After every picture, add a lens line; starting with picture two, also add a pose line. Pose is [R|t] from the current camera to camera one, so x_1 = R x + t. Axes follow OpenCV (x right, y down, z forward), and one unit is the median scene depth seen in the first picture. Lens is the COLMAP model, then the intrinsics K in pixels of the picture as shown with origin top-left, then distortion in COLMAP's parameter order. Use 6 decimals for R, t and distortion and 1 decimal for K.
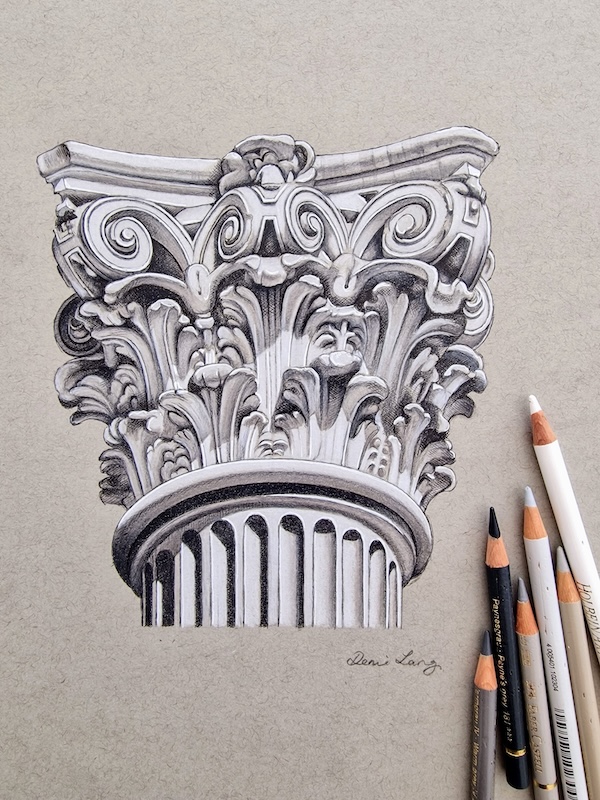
lens RADIAL K [[321.4, 0, 300.8], [0, 321.4, 399.1], [0, 0, 1]] dist [-0.013937, -0.000050]
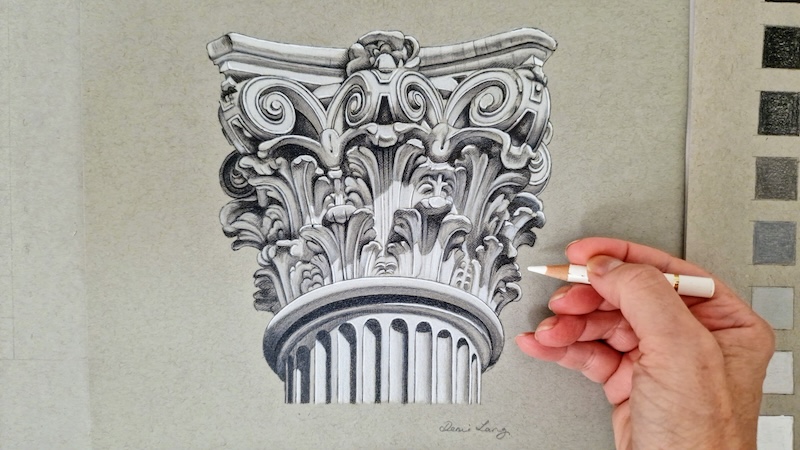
lens RADIAL K [[541.0, 0, 399.5], [0, 541.0, 227.0], [0, 0, 1]] dist [0.000291, -0.000028]
pose [[0.998951, 0.008076, -0.045082, 0.068836], [-0.009227, 0.999636, -0.025369, 0.036268], [0.044860, 0.025758, 0.998661, -1.229967]]
